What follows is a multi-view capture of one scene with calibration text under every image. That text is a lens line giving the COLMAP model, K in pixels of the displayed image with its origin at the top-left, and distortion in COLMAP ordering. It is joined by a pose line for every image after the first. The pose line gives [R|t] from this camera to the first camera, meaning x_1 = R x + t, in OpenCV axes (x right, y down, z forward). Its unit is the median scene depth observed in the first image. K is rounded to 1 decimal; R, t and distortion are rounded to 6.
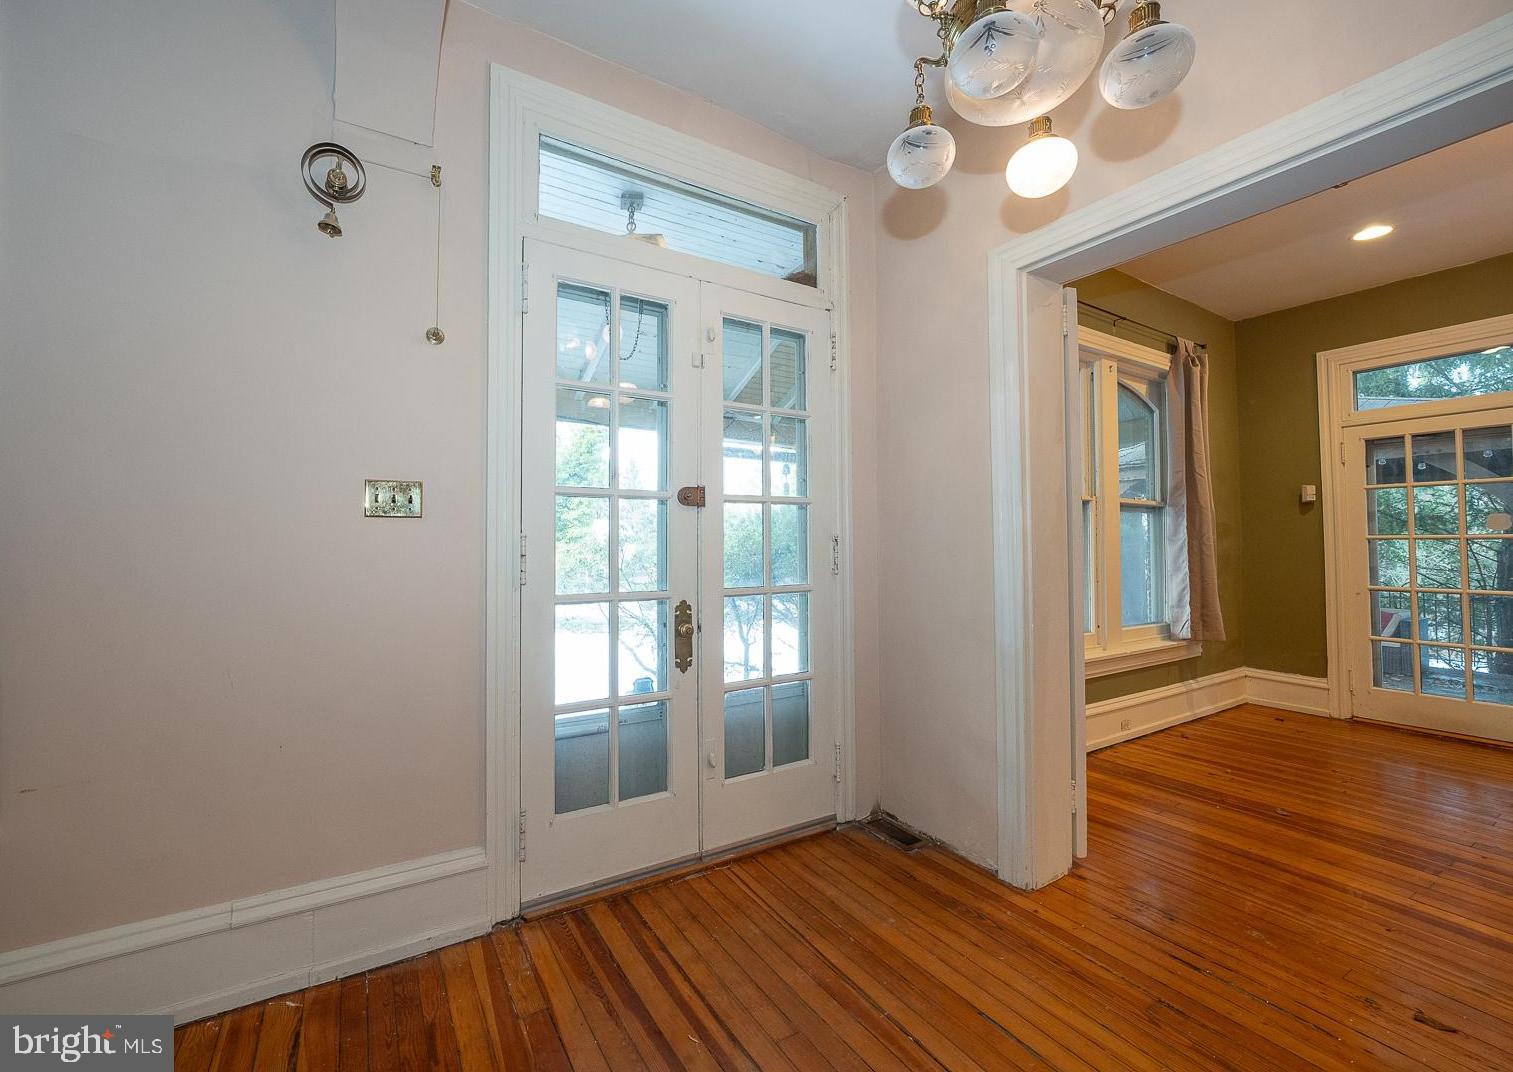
lens RADIAL K [[614.2, 0, 722.0], [0, 614.2, 531.9], [0, 0, 1]] dist [-0.008647, 0.000103]
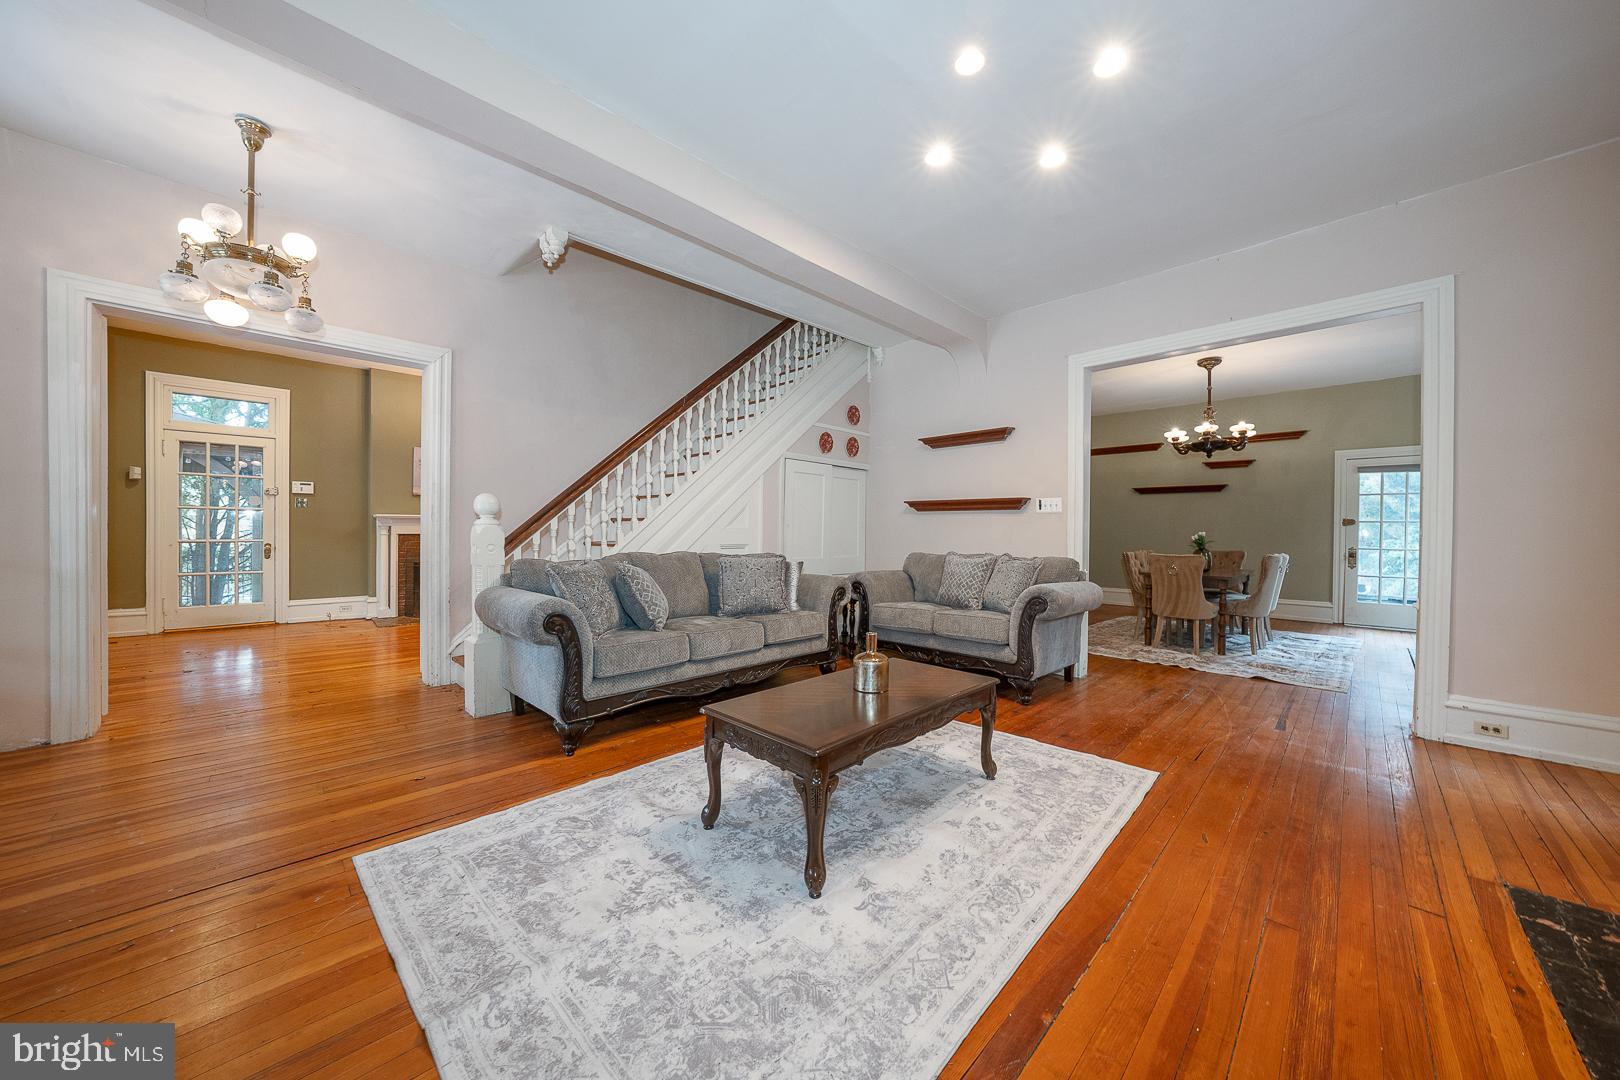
lens RADIAL K [[553.9, 0, 808.2], [0, 553.9, 534.5], [0, 0, 1]] dist [-0.018793, 0.000205]
pose [[-0.247402, -0.005522, 0.968897, -1.093949], [-0.034370, 0.999404, -0.003080, 0.050228], [-0.968303, -0.034063, -0.247444, -0.300058]]
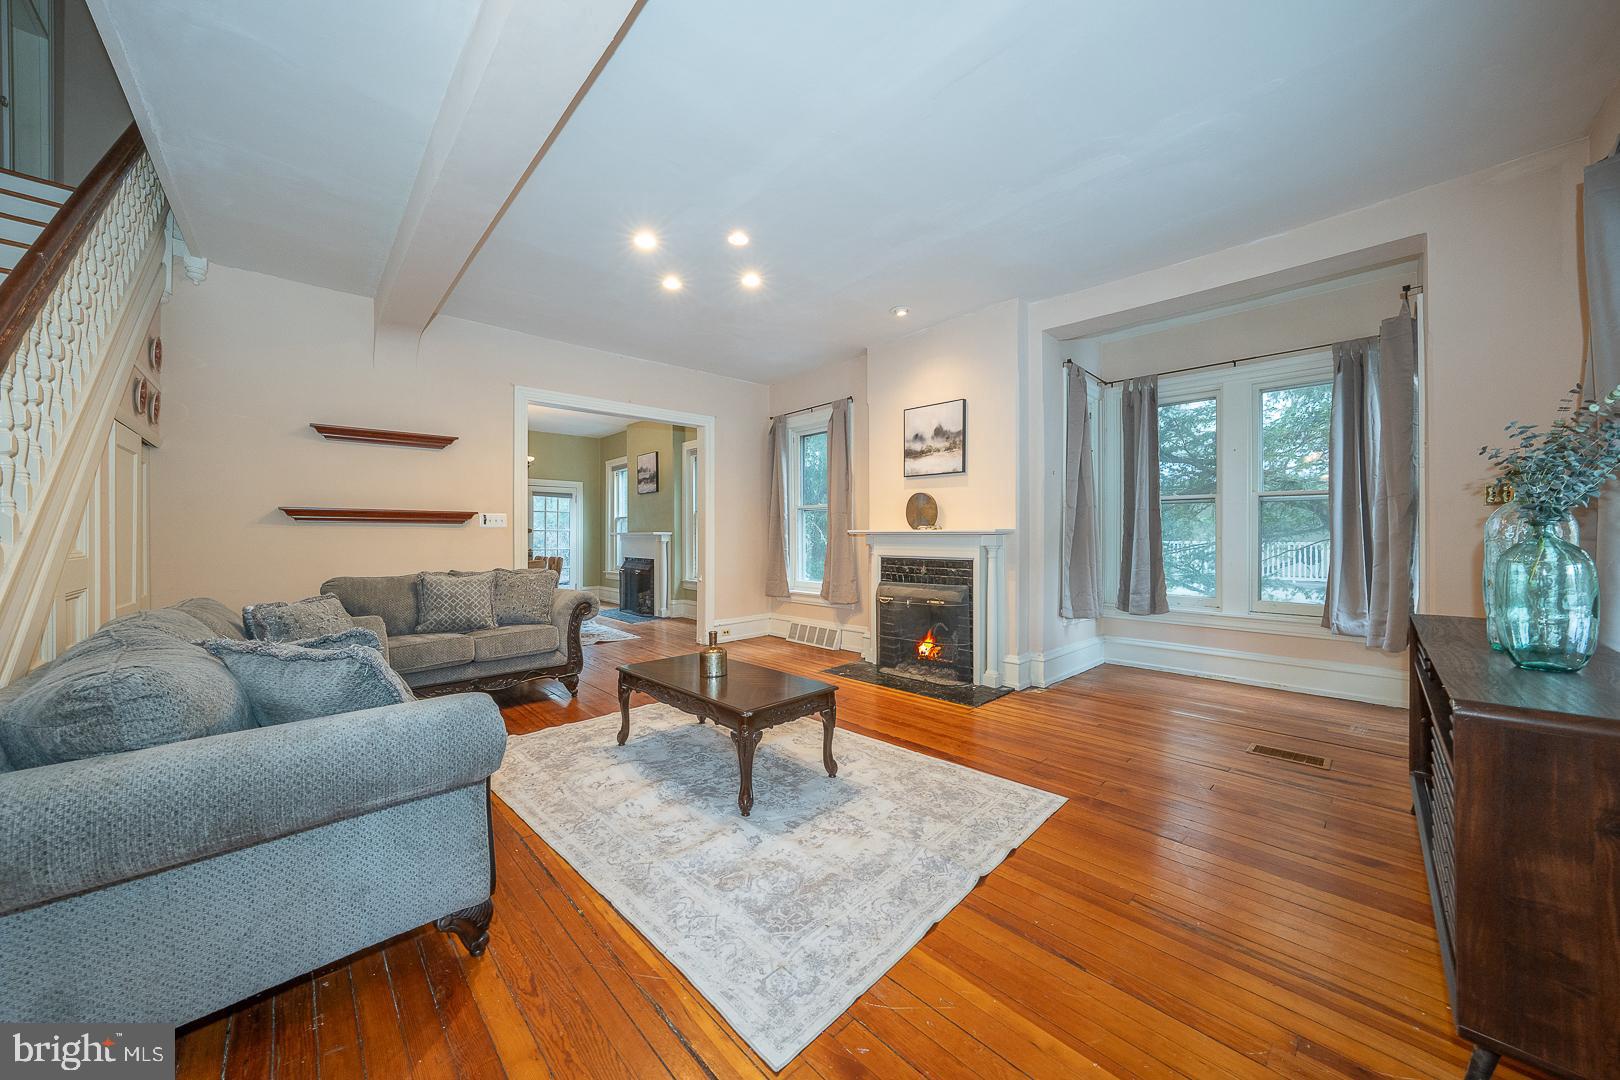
lens RADIAL K [[553.9, 0, 817.8], [0, 553.9, 534.4], [0, 0, 1]] dist [-0.018793, 0.000205]
pose [[-0.973024, 0.004024, -0.230669, -0.090172], [0.010359, 0.999601, -0.026260, 0.029086], [0.230471, -0.027941, -0.972678, 0.668766]]
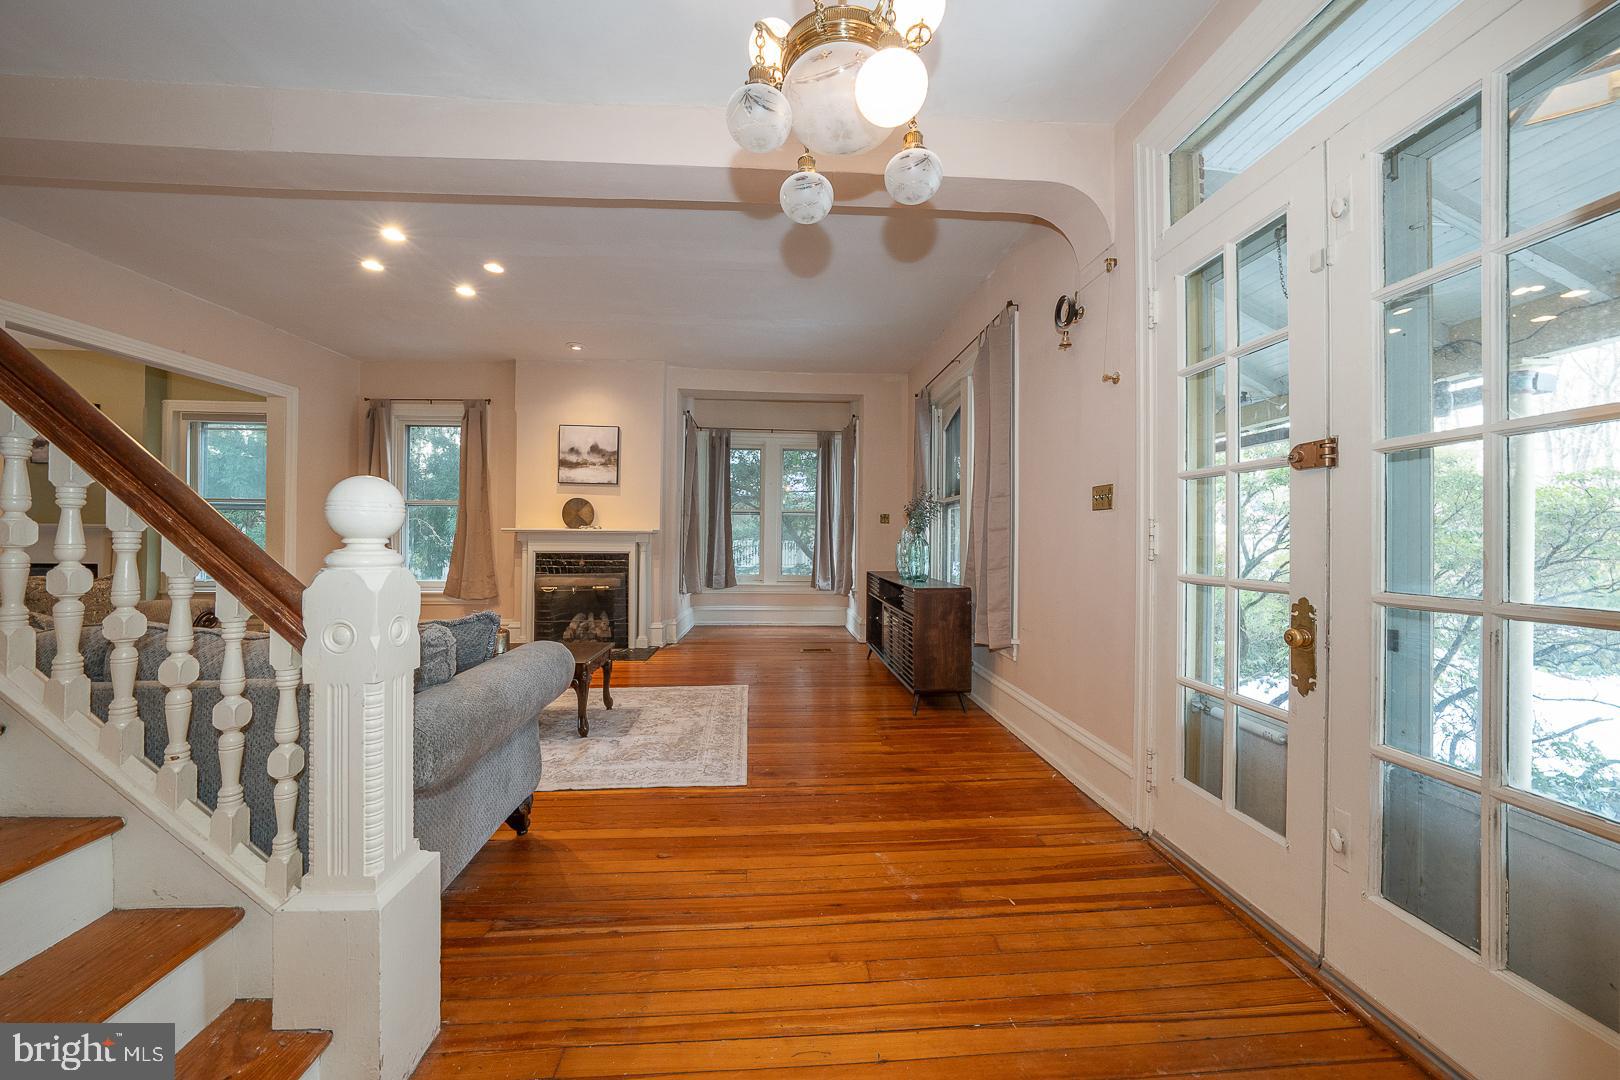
lens RADIAL K [[553.9, 0, 805.6], [0, 553.9, 535.6], [0, 0, 1]] dist [-0.018793, 0.000205]
pose [[-0.455447, -0.003907, -0.890255, 0.799677], [0.014877, 0.999817, -0.011999, 0.035342], [0.890139, -0.018709, -0.455305, 0.771479]]
